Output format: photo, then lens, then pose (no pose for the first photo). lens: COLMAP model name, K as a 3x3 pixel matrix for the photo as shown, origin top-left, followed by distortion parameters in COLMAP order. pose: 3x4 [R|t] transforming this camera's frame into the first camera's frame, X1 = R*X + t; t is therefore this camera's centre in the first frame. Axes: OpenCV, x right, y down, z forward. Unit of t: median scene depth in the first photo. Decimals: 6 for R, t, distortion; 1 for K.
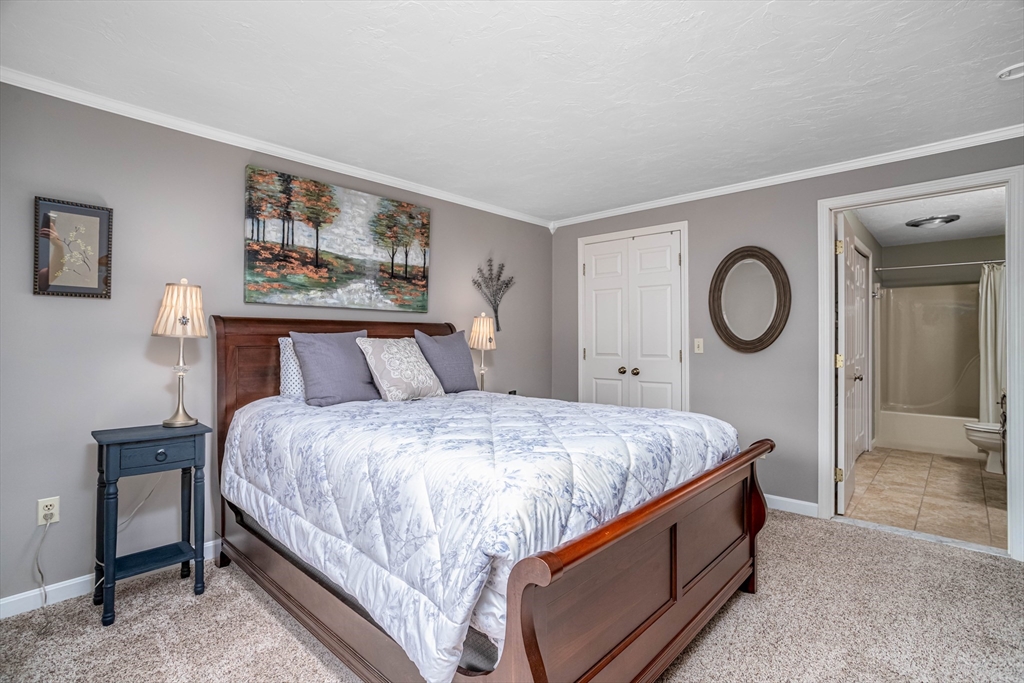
lens RADIAL K [[494.1, 0, 509.0], [0, 494.1, 332.6], [0, 0, 1]] dist [-0.041154, 0.024912]
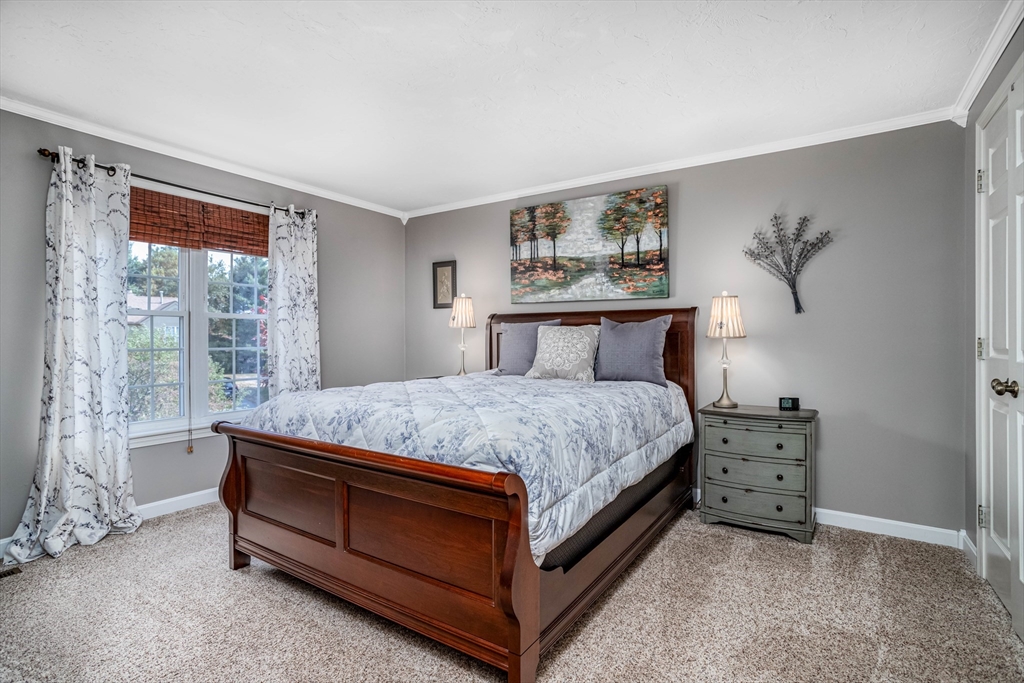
lens RADIAL K [[494.1, 0, 509.0], [0, 494.1, 332.6], [0, 0, 1]] dist [-0.041154, 0.024912]
pose [[0.174745, -0.028638, -0.984197, 0.771229], [0.000967, 0.999581, -0.028914, 0.057214], [0.984613, 0.004101, 0.174699, 0.621623]]
